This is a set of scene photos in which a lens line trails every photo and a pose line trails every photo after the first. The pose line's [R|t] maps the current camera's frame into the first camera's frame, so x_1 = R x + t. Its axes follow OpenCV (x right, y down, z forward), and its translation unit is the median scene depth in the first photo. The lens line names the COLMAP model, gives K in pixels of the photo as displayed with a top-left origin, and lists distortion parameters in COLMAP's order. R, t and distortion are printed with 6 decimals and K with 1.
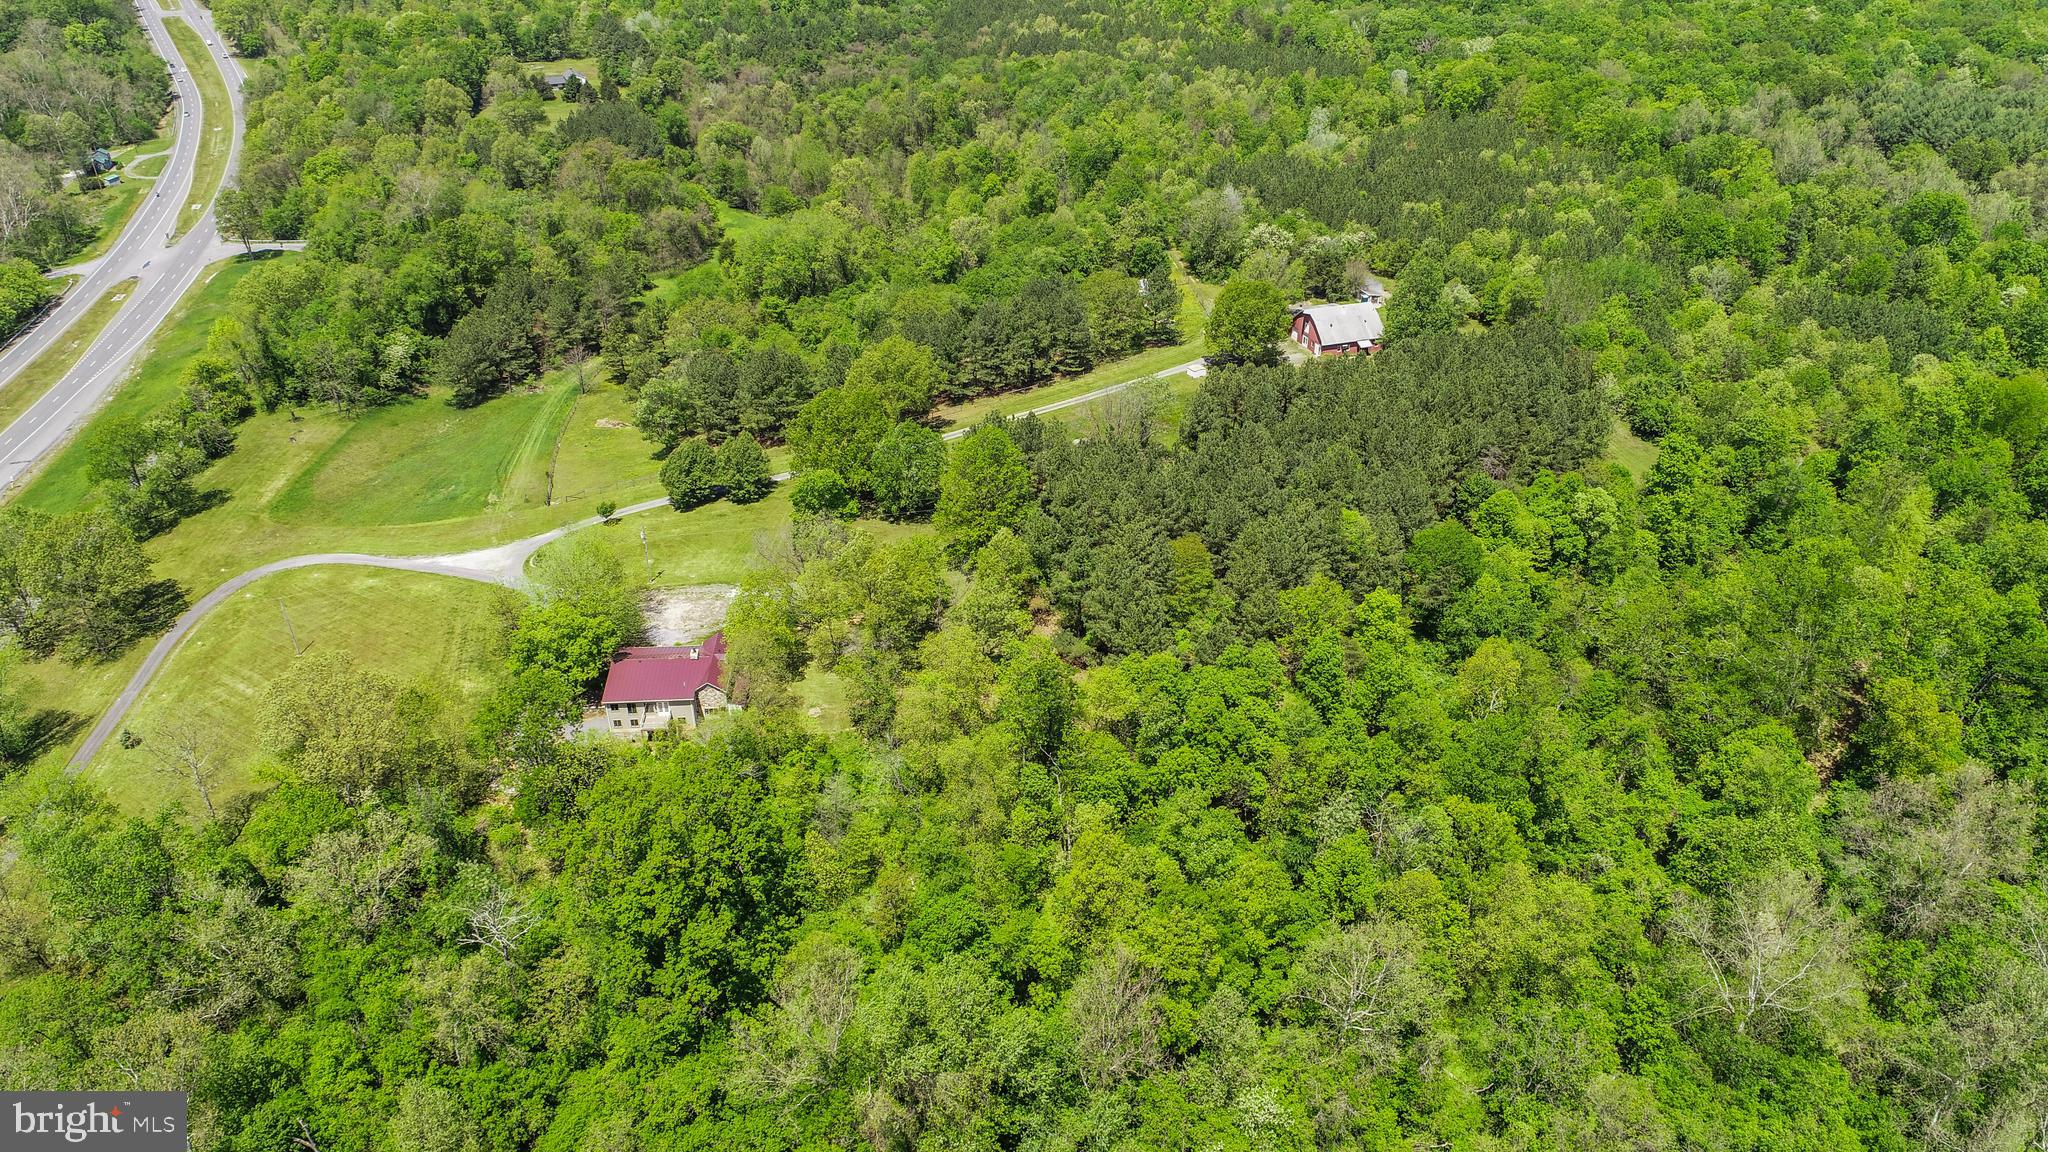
lens RADIAL K [[1403.6, 0, 1025.0], [0, 1403.6, 577.1], [0, 0, 1]] dist [0.001335, 0.005876]
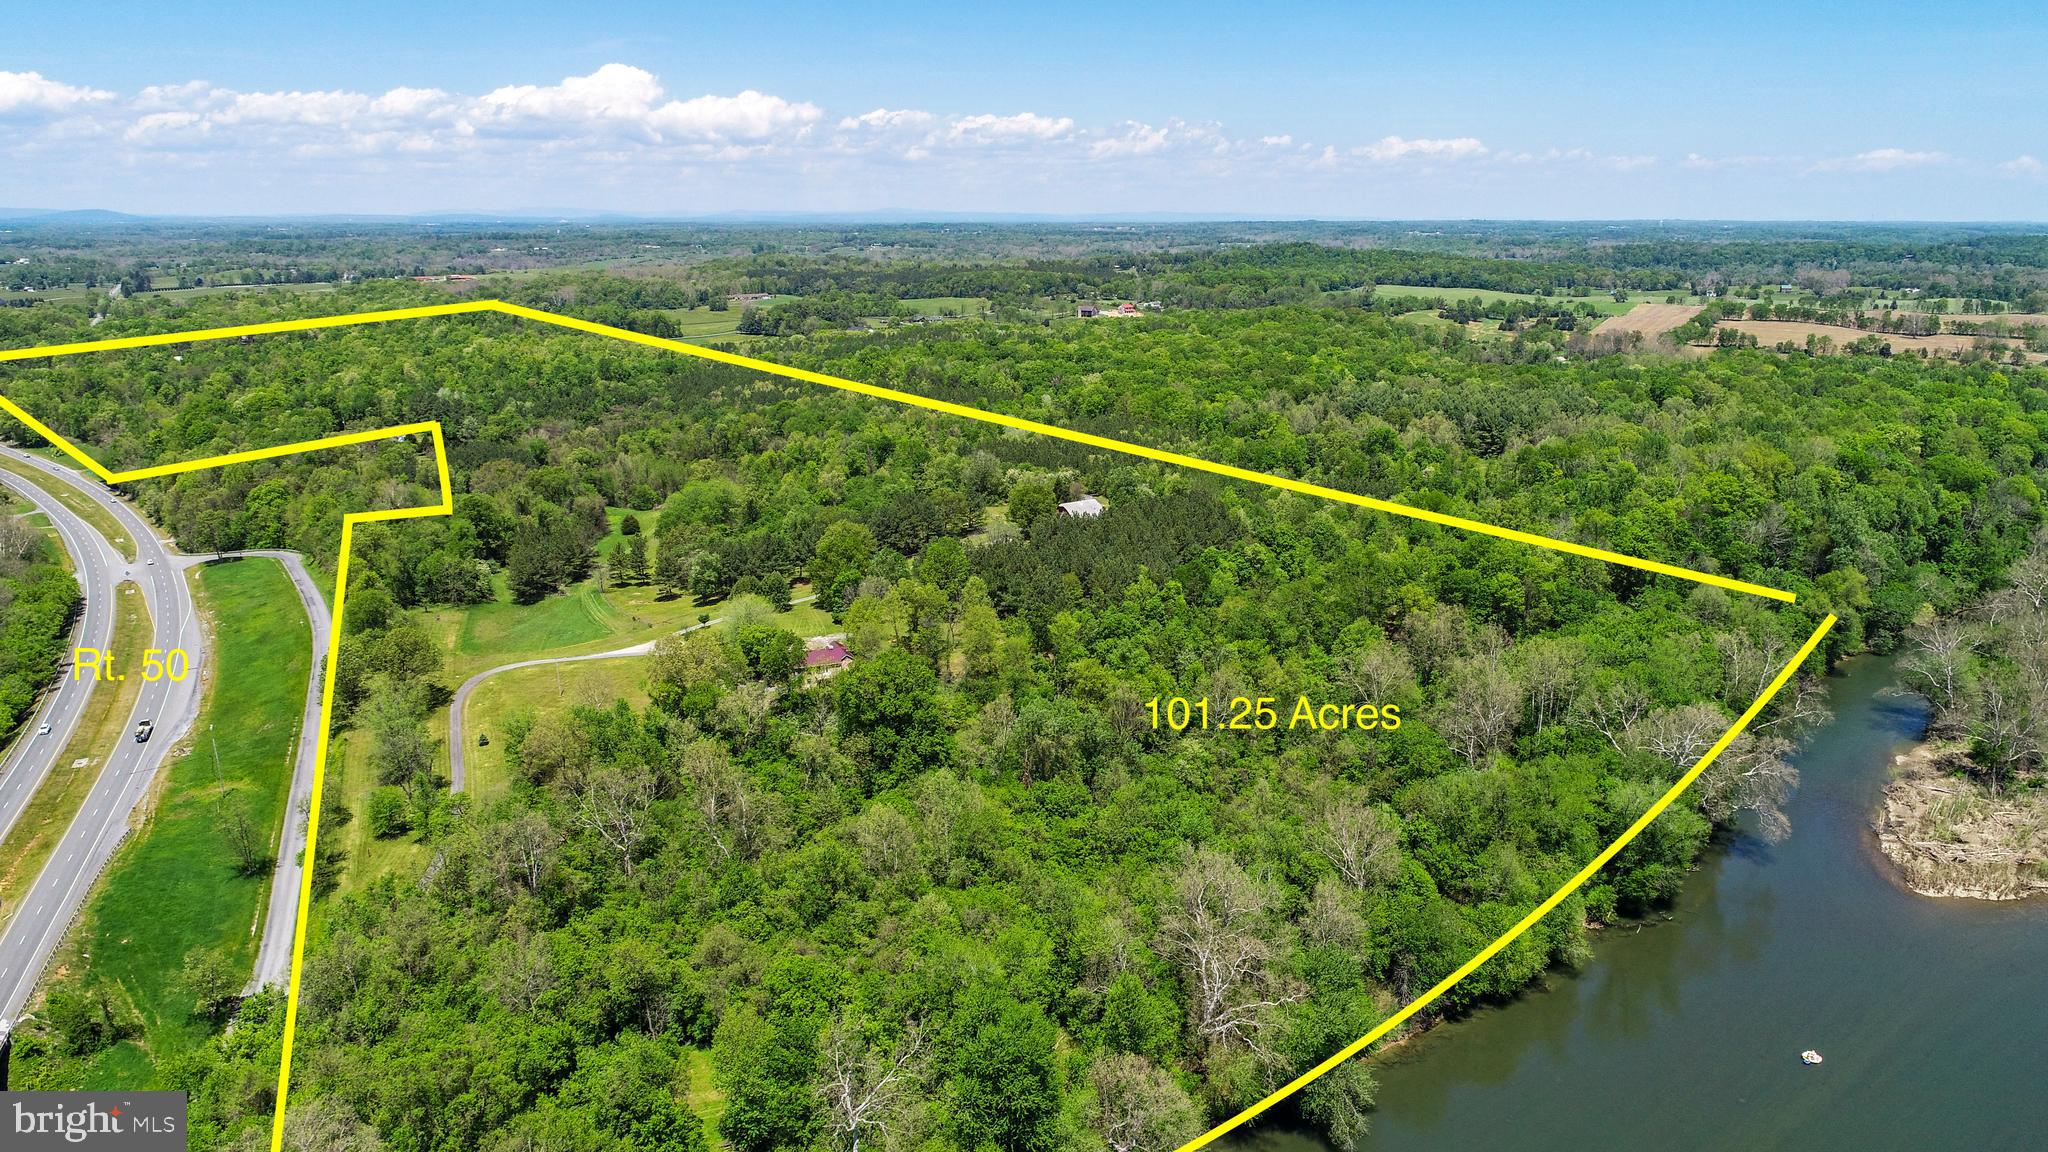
lens RADIAL K [[1403.6, 0, 1022.7], [0, 1403.6, 575.9], [0, 0, 1]] dist [0.001335, 0.005876]
pose [[0.952503, -0.081714, 0.293362, -0.241537], [0.156684, 0.957538, -0.242014, 0.205689], [-0.261130, 0.276484, 0.924861, -0.358357]]
